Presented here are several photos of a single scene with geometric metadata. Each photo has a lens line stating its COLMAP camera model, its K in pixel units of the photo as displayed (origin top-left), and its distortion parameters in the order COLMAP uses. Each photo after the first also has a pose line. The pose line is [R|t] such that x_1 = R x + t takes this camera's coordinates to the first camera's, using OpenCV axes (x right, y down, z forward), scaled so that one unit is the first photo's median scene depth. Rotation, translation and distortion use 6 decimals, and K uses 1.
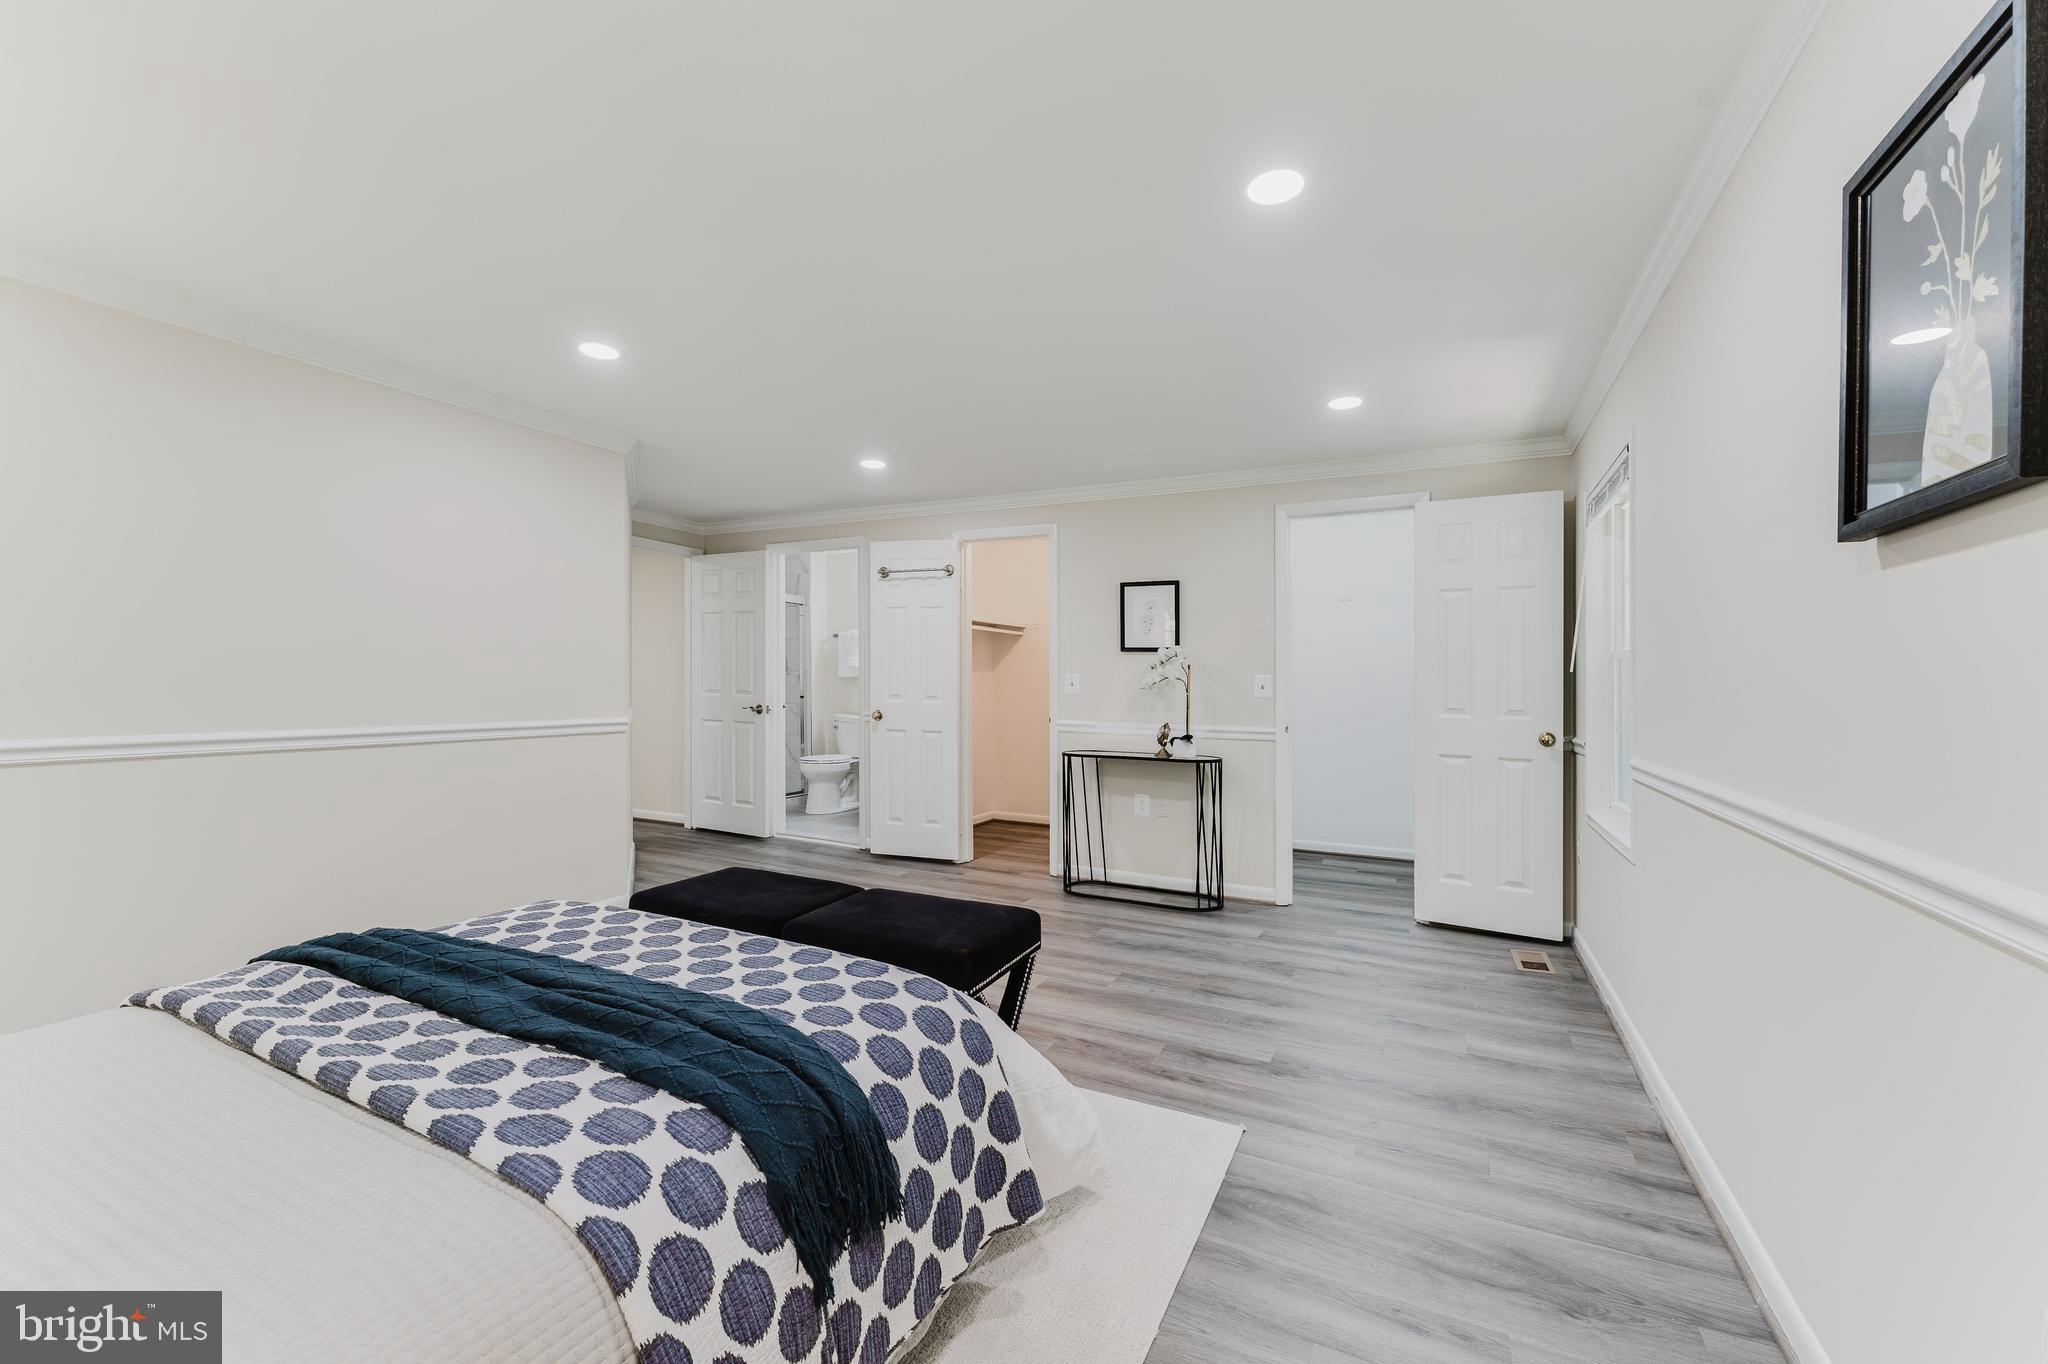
lens RADIAL K [[823.2, 0, 1023.2], [0, 823.2, 675.4], [0, 0, 1]] dist [-0.001060, -0.000394]
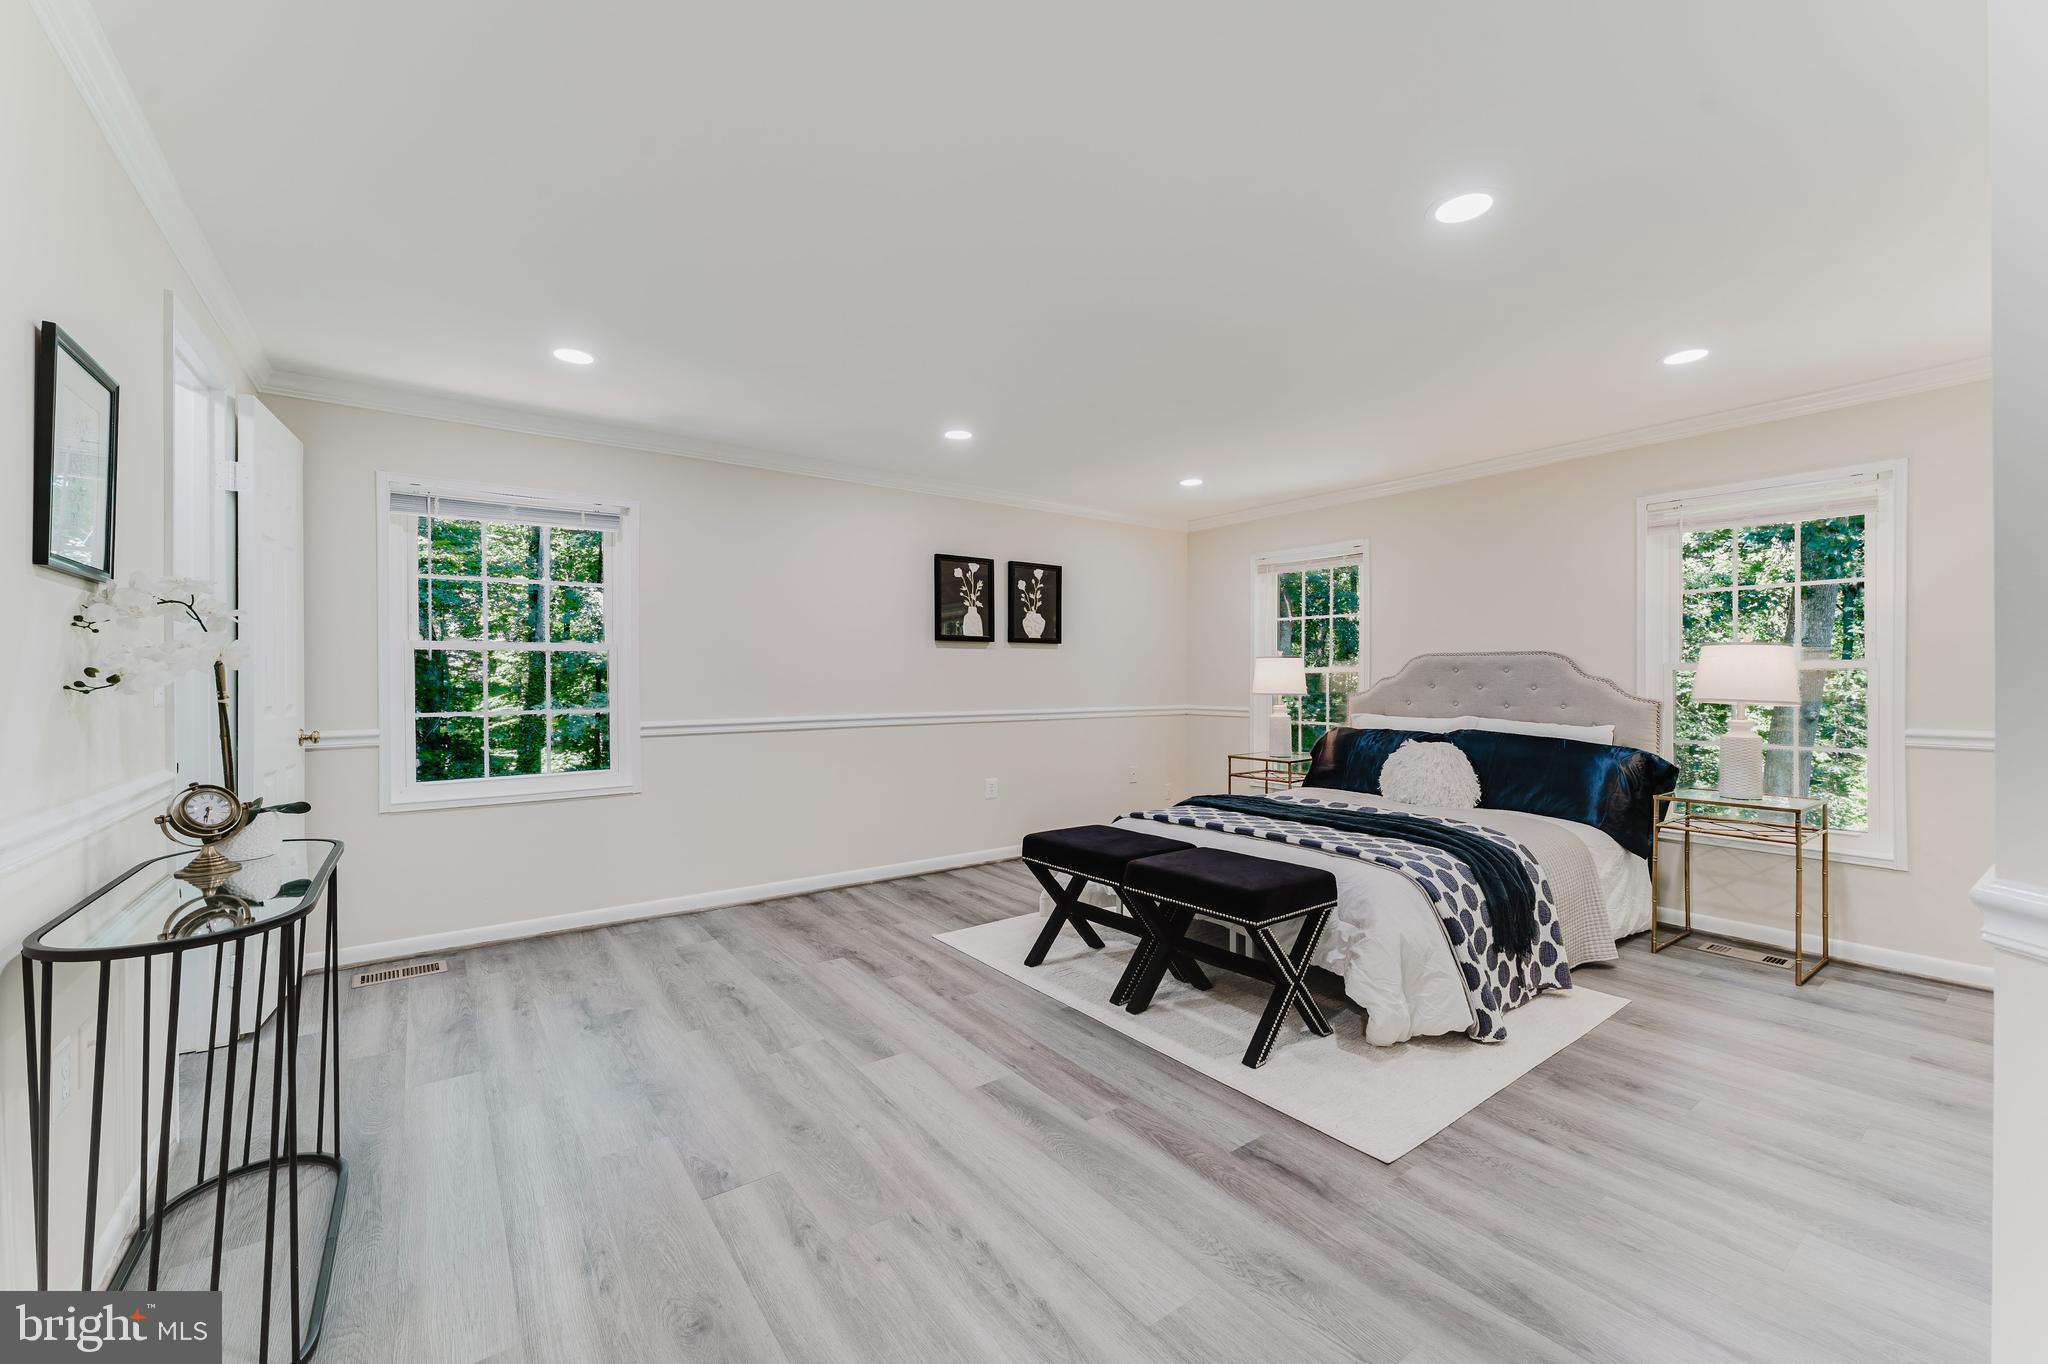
lens RADIAL K [[811.8, 0, 1023.5], [0, 811.8, 683.0], [0, 0, 1]] dist [-0.001044, -0.000120]
pose [[-0.889976, -0.014354, 0.455782, -0.560583], [-0.014190, 0.999892, 0.003783, 0.014554], [-0.455787, -0.003101, -0.890083, 2.058738]]
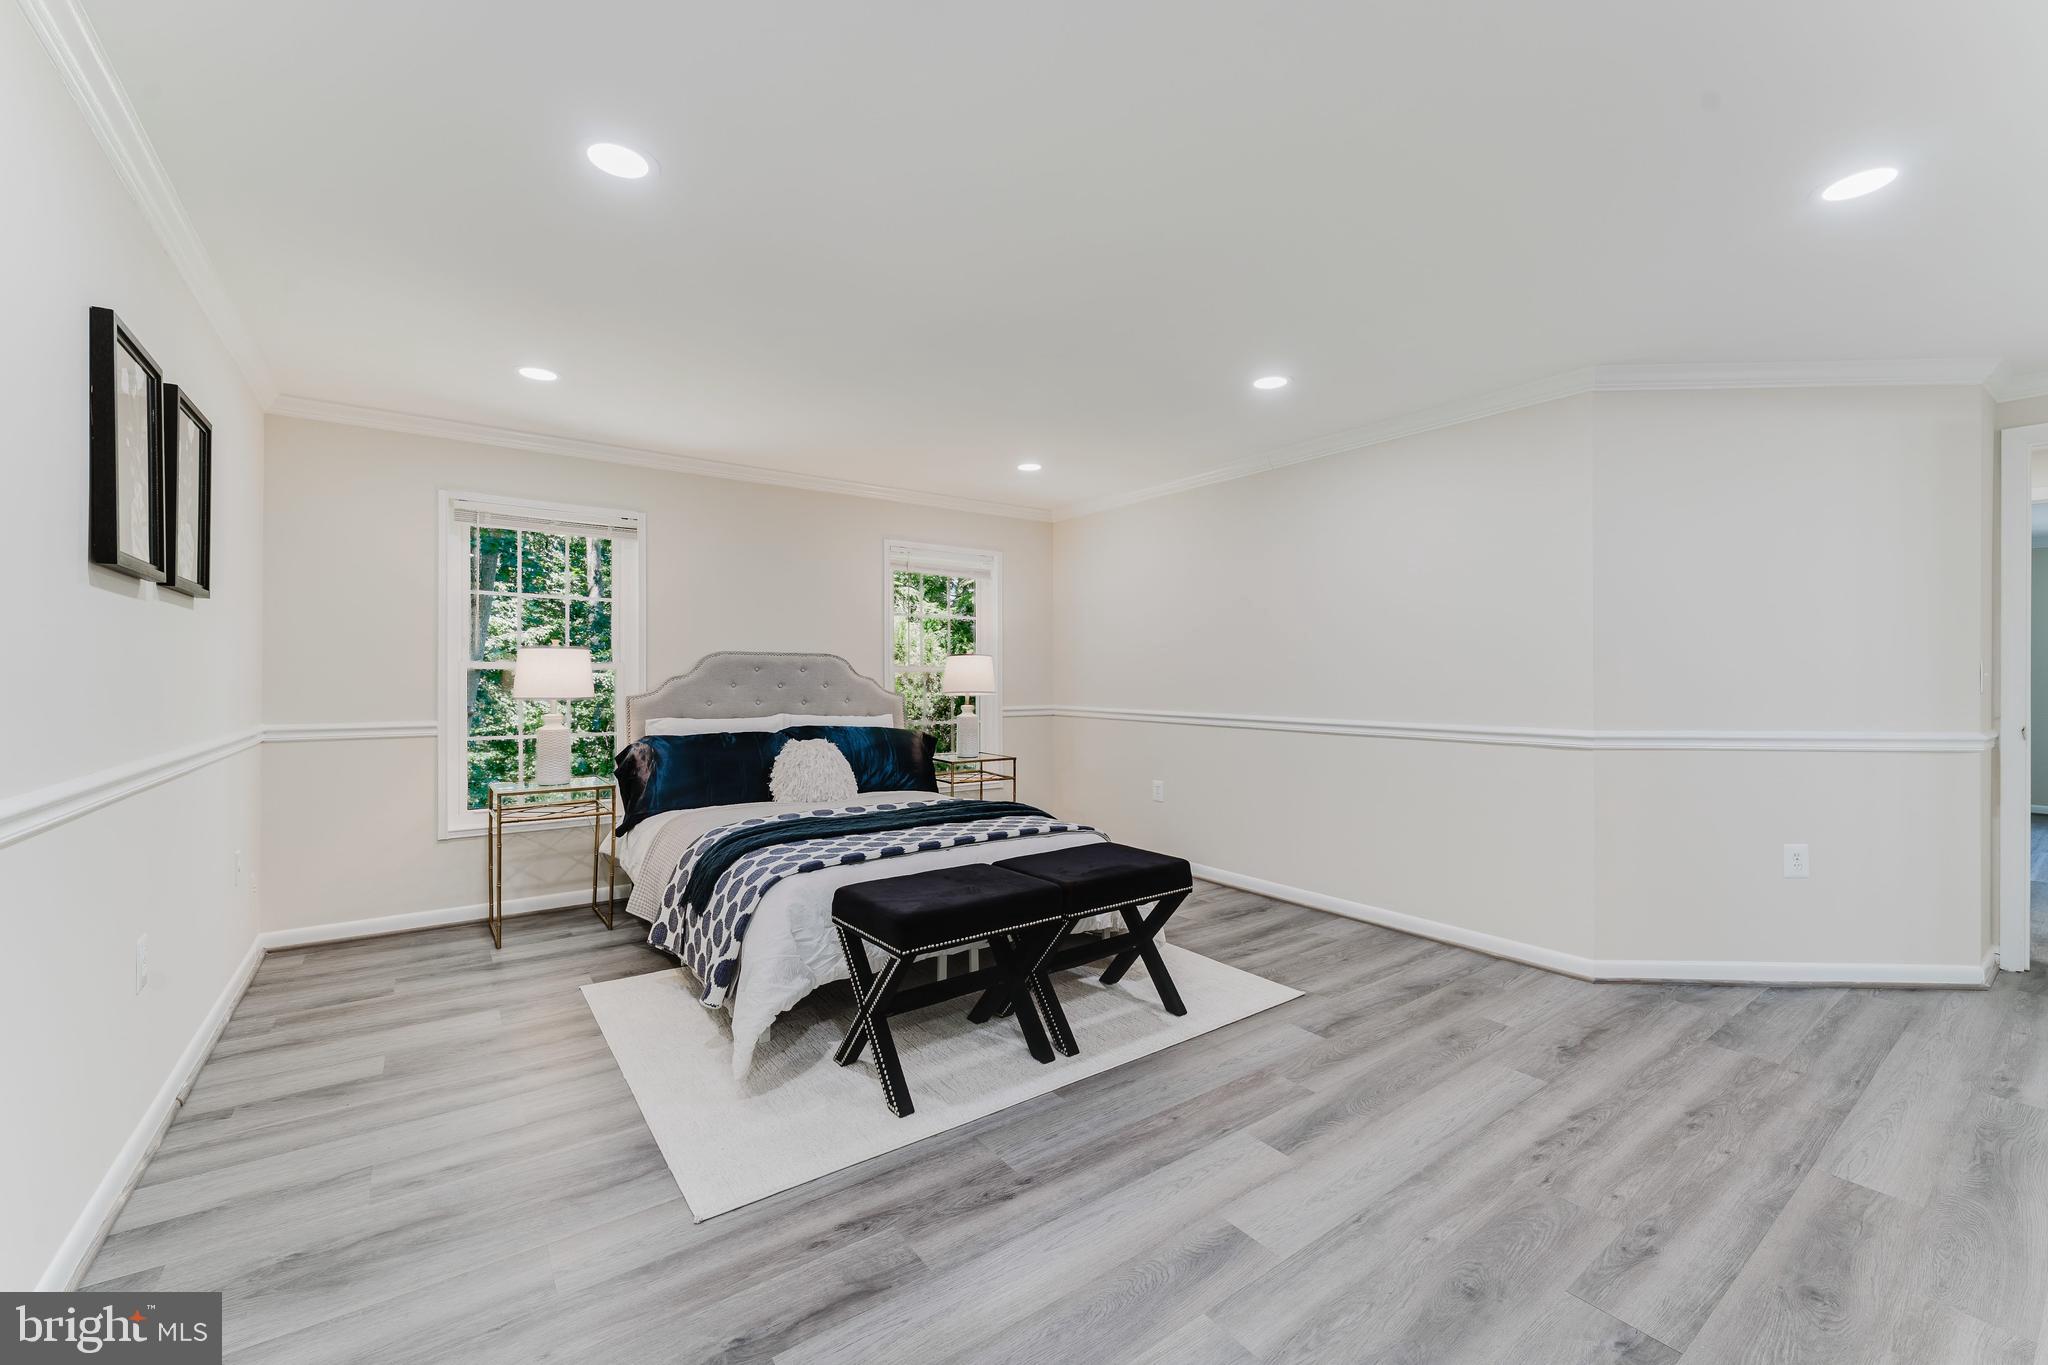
lens RADIAL K [[824.9, 0, 1019.5], [0, 824.9, 686.7], [0, 0, 1]] dist [-0.000189, 0.000242]
pose [[-0.463376, -0.003224, -0.886156, 0.716686], [0.001058, 0.999991, -0.004192, 0.026323], [0.886161, -0.002880, -0.463368, 1.412105]]
